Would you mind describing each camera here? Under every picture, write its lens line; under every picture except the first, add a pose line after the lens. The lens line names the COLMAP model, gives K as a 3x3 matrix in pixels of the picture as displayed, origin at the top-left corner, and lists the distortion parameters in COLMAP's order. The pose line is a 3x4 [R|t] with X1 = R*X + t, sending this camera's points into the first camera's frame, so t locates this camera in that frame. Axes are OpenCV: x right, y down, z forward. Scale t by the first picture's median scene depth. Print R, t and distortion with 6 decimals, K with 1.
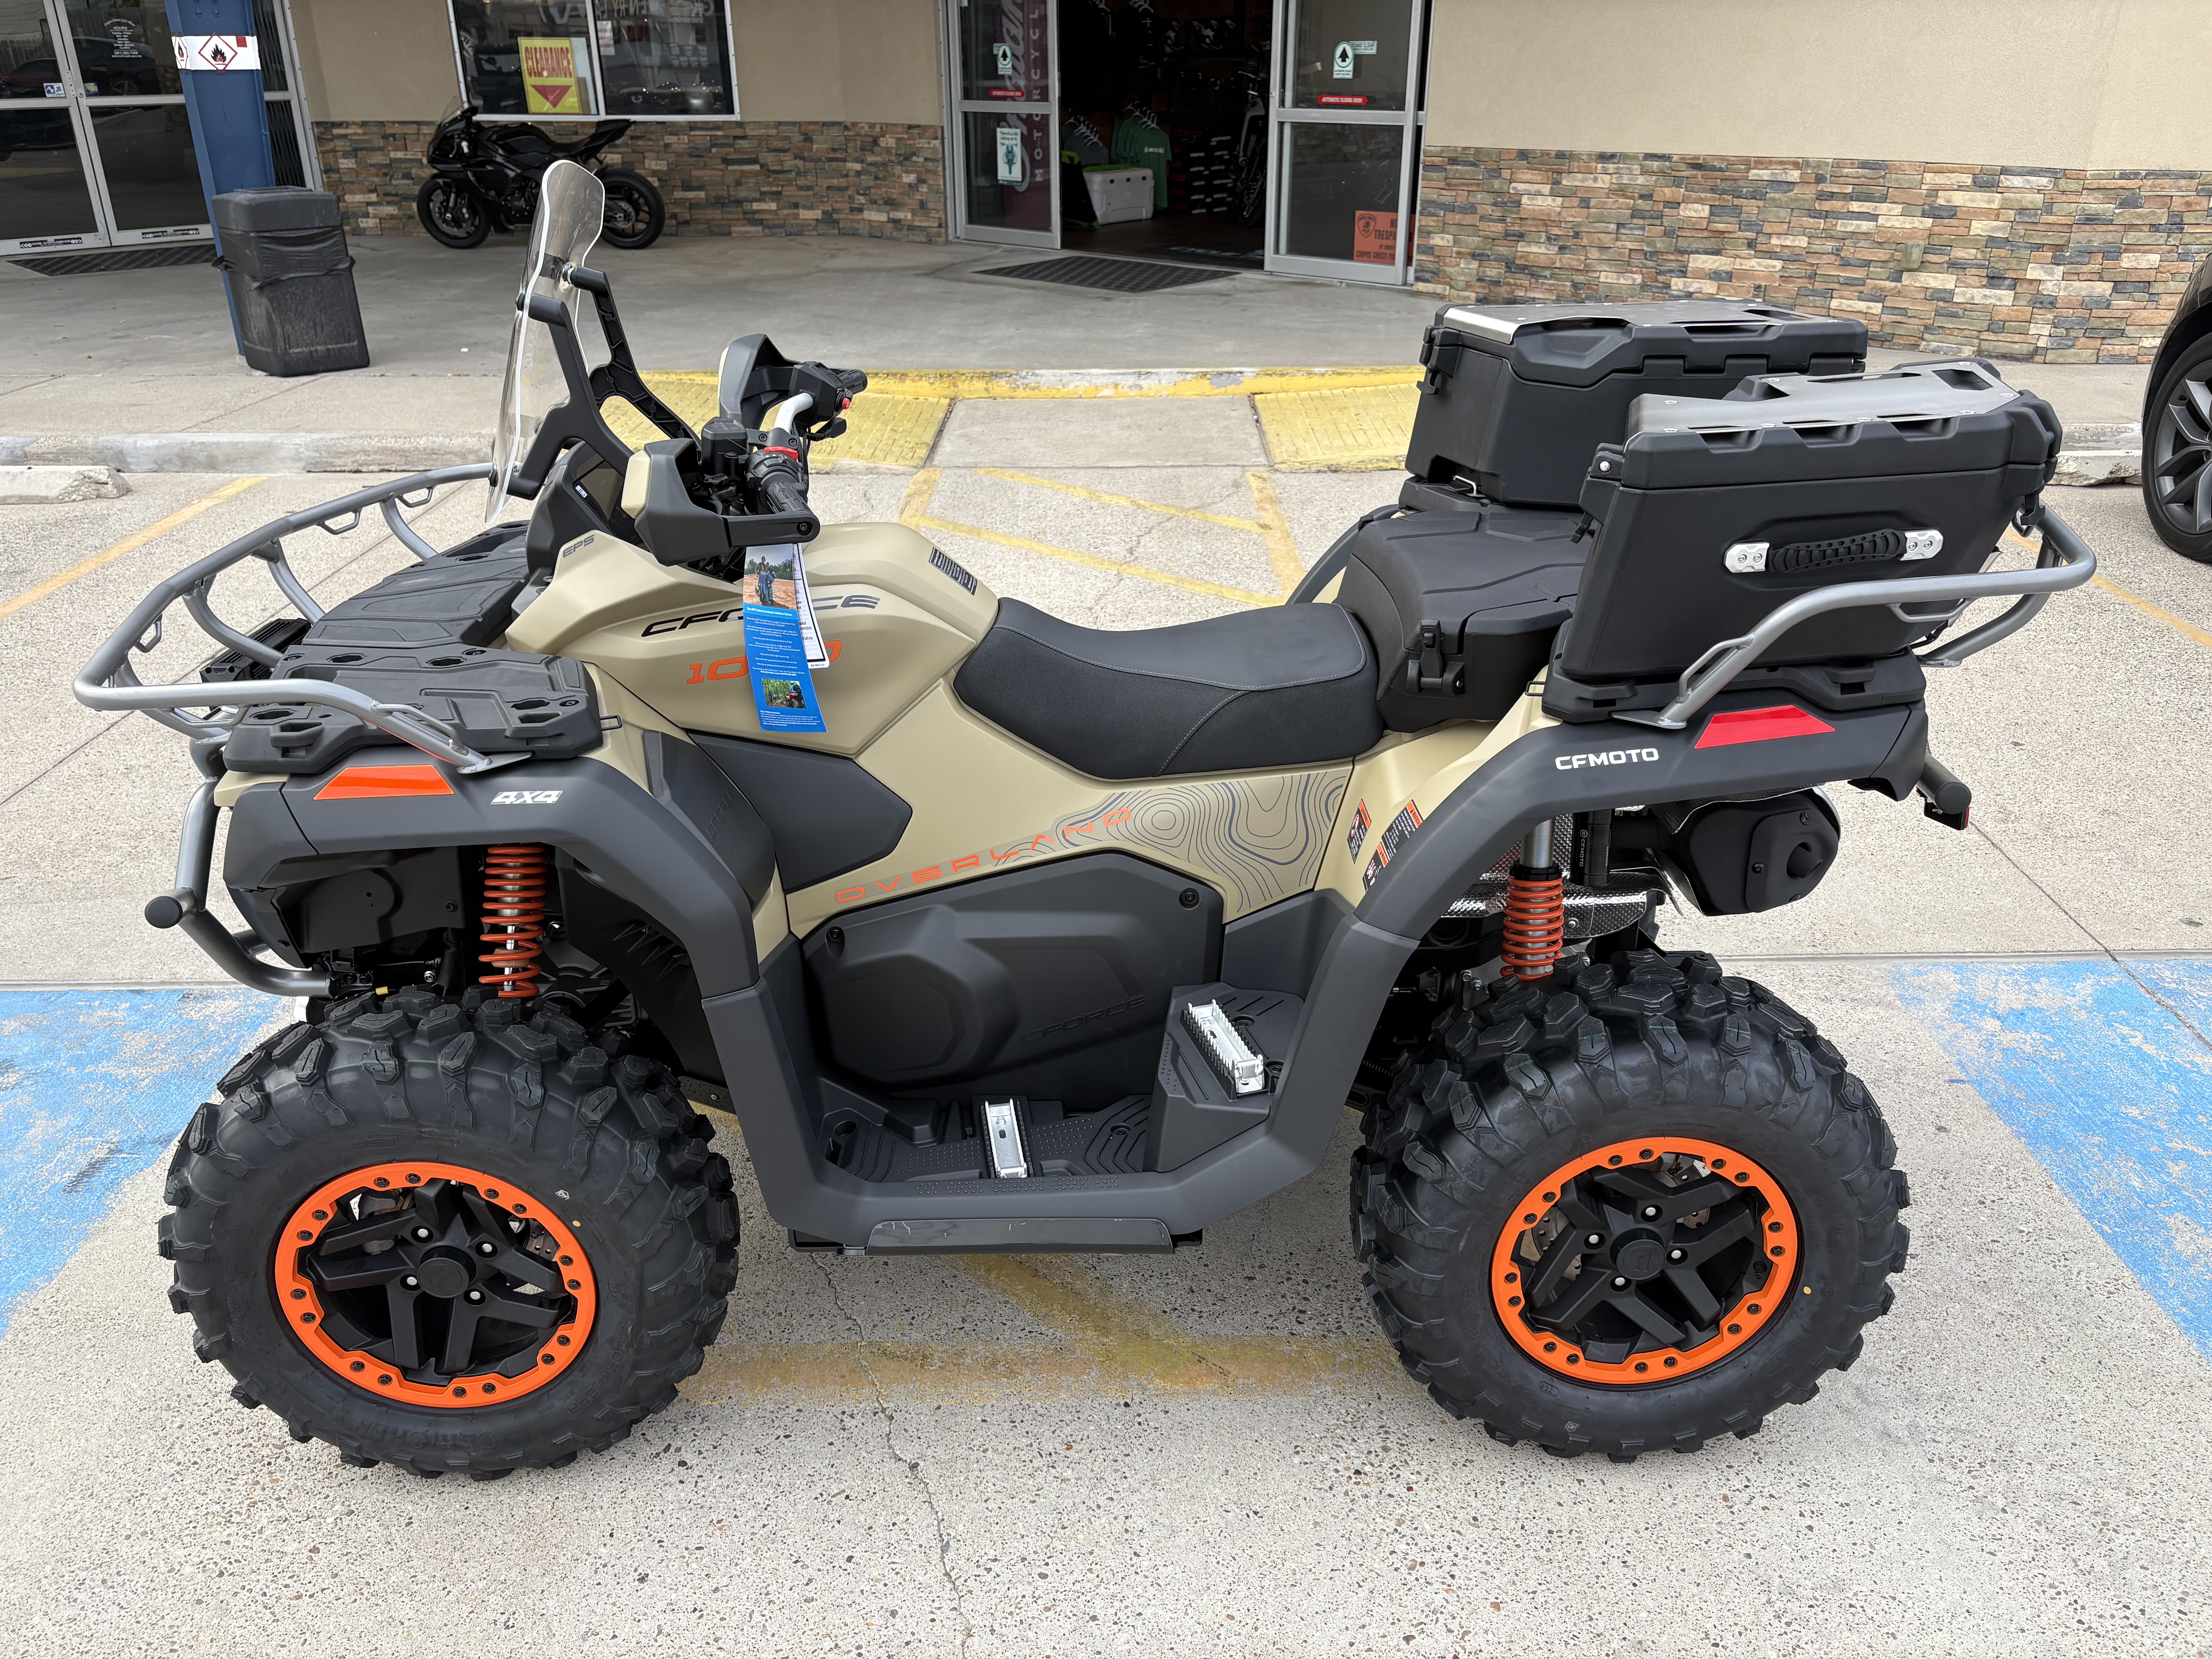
lens RADIAL K [[1647.0, 0, 1100.8], [0, 1647.0, 771.0], [0, 0, 1]] dist [0.107224, -0.108769]
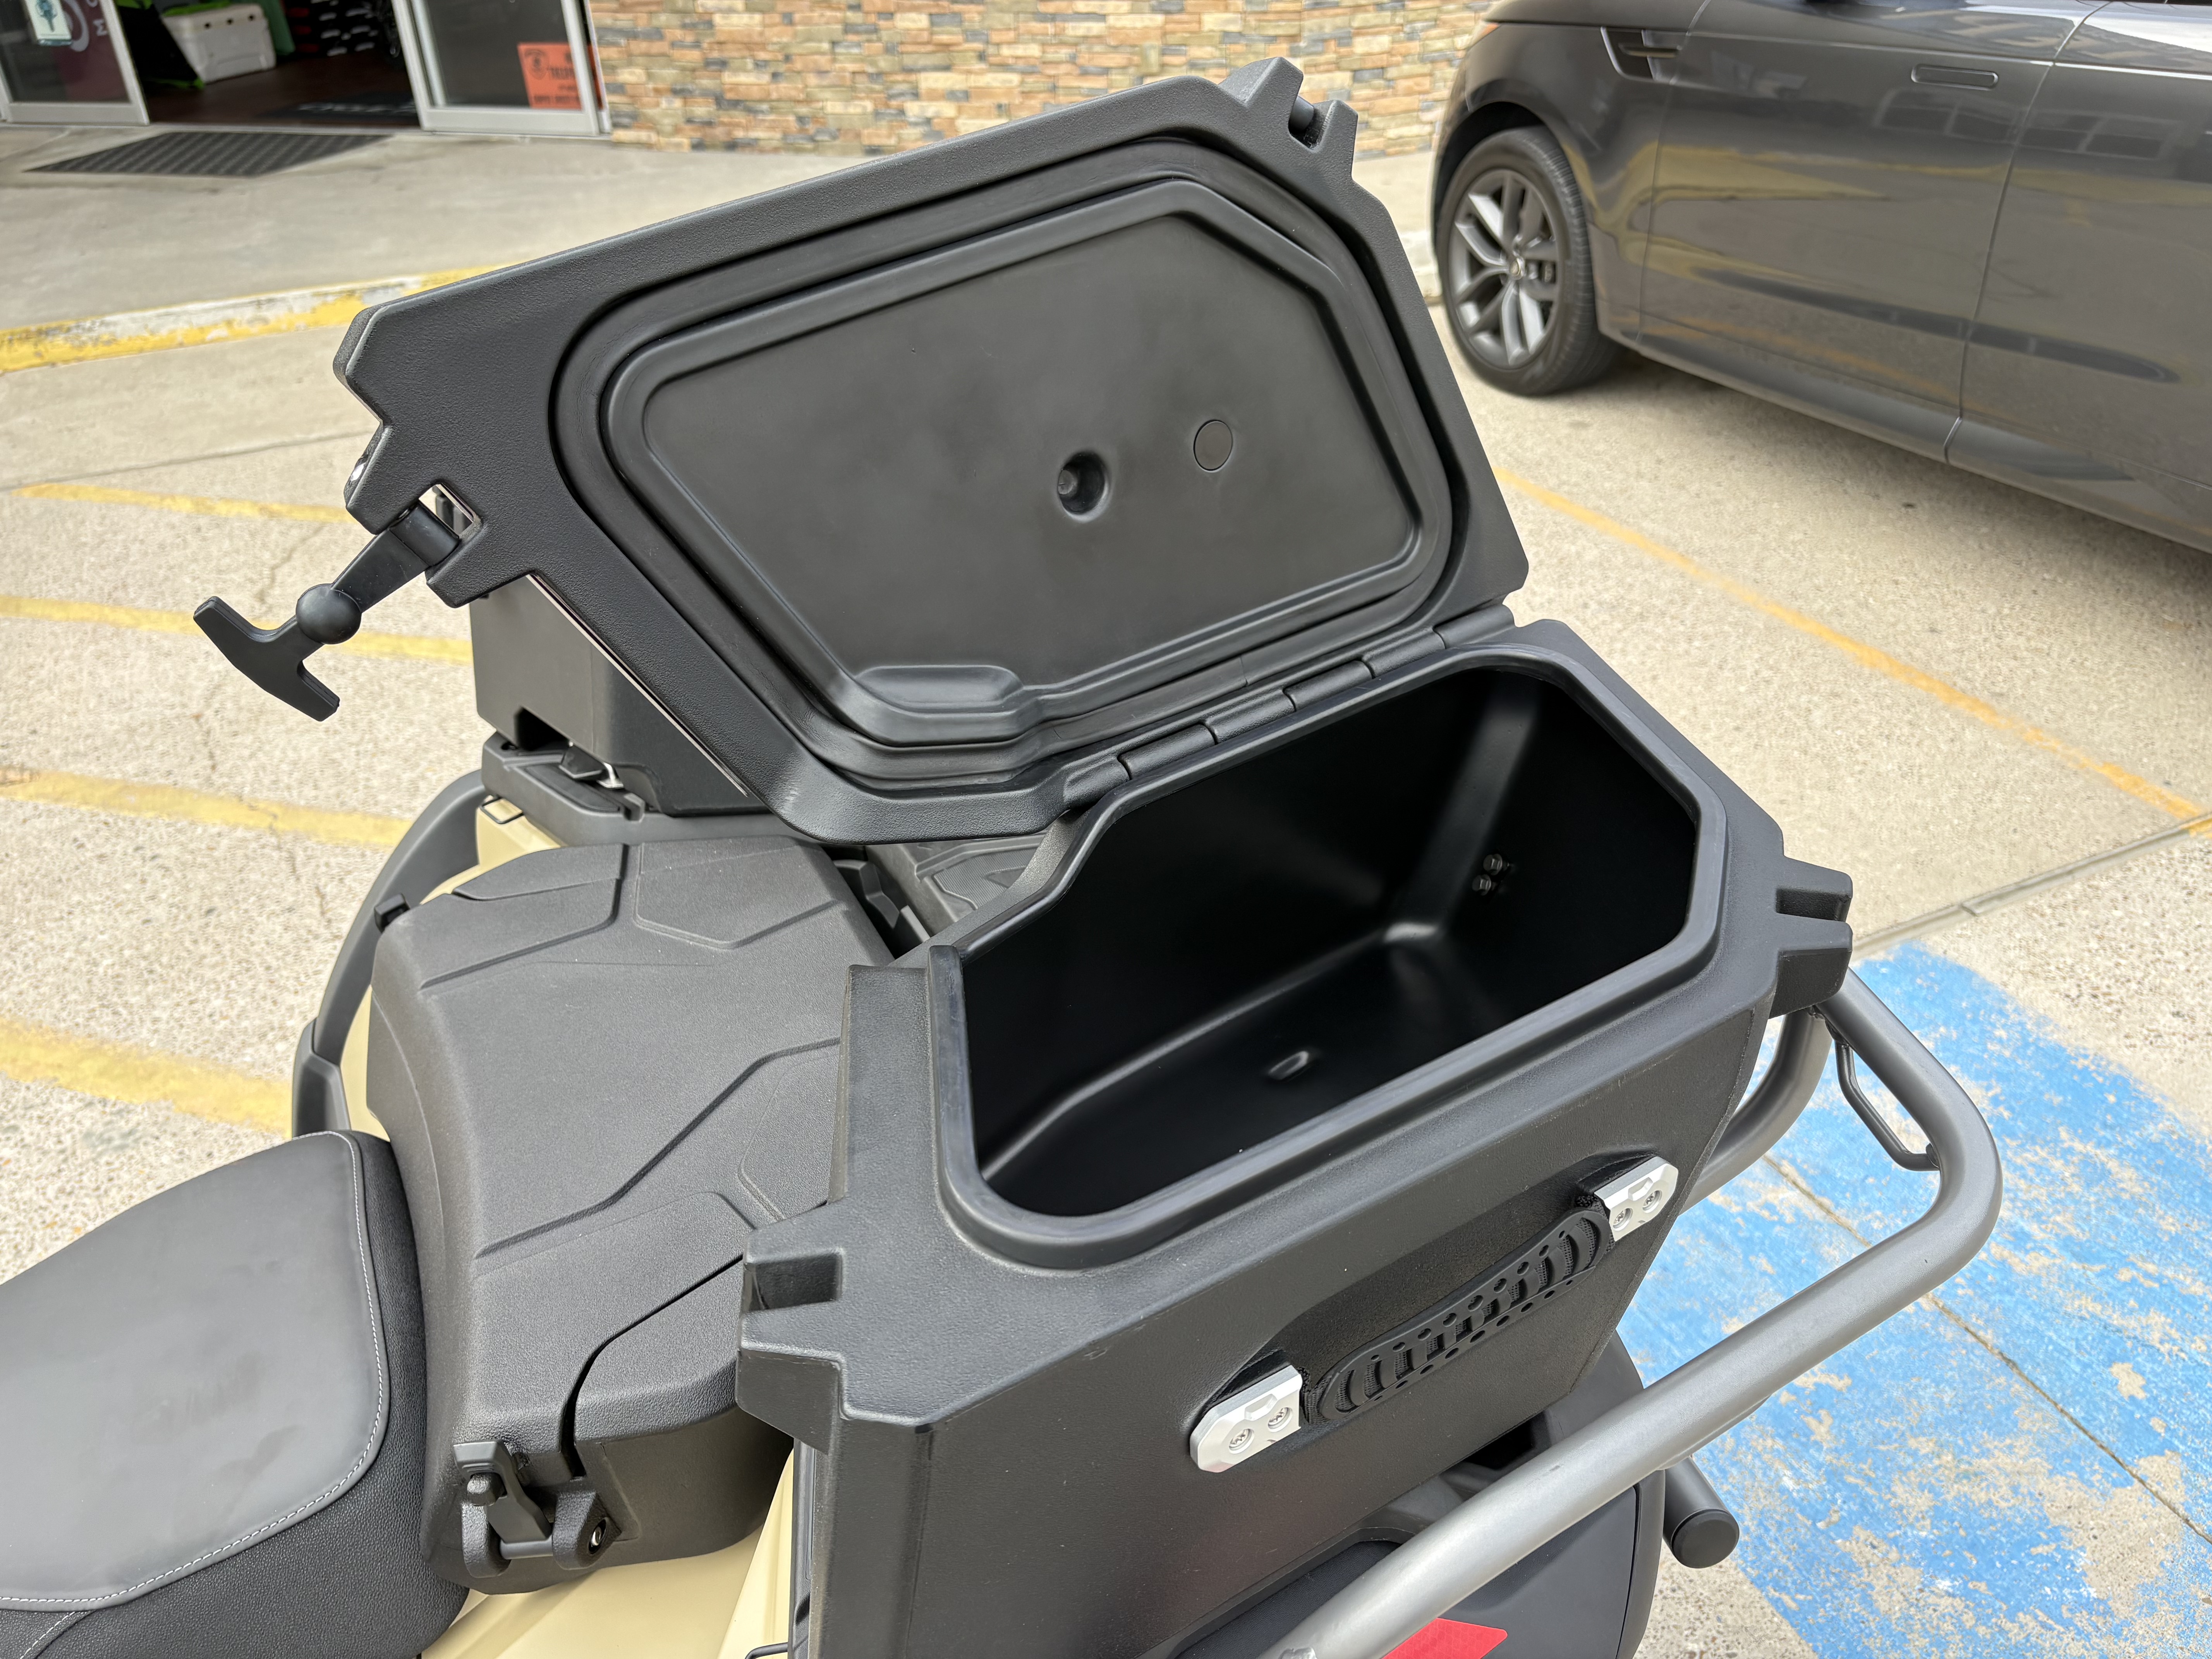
lens RADIAL K [[1692.3, 0, 1106.0], [0, 1692.3, 829.5], [0, 0, 1]] dist [0.001404, -0.010313]
pose [[0.908063, -0.242610, 0.341411, 0.045932], [0.198023, 0.966976, 0.160452, -0.050905], [-0.369063, -0.078094, 0.926118, 0.124217]]
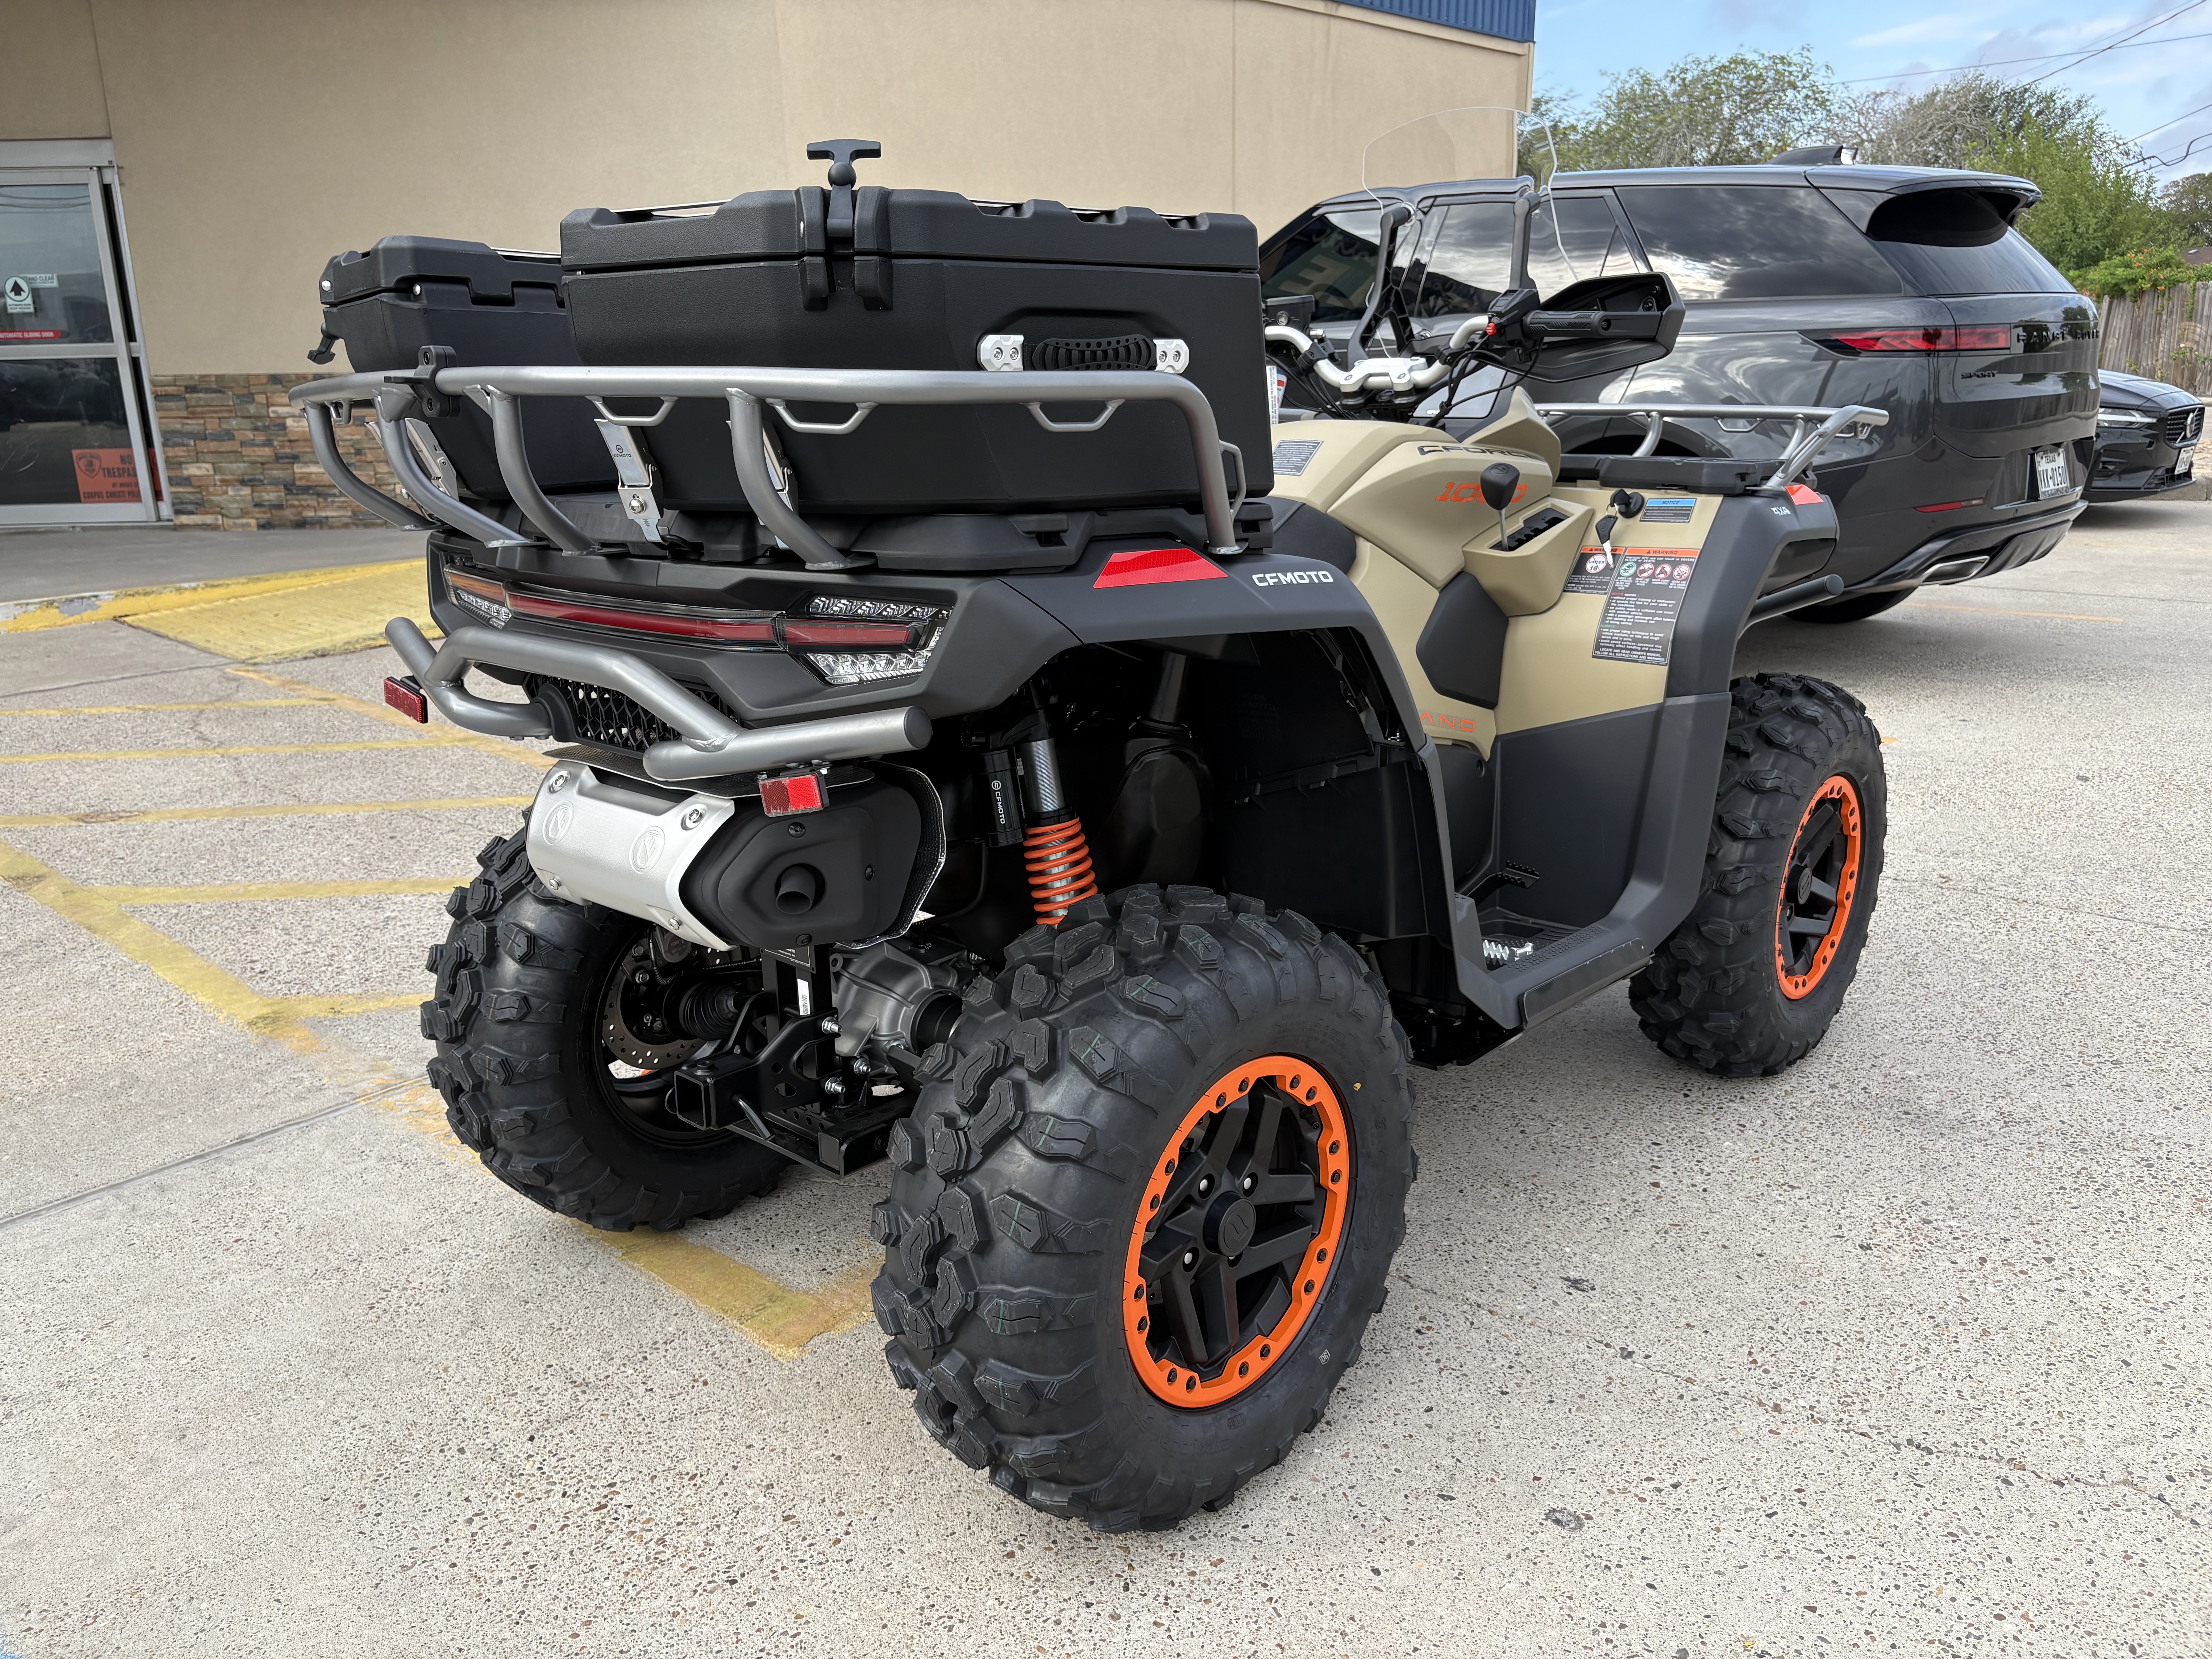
lens RADIAL K [[1666.4, 0, 1100.5], [0, 1666.4, 786.6], [0, 0, 1]] dist [0.050571, -0.059816]
pose [[0.673666, -0.200932, 0.711196, -0.180167], [0.307910, 0.951139, -0.022939, 0.033391], [-0.671837, 0.234438, 0.702619, 0.035735]]
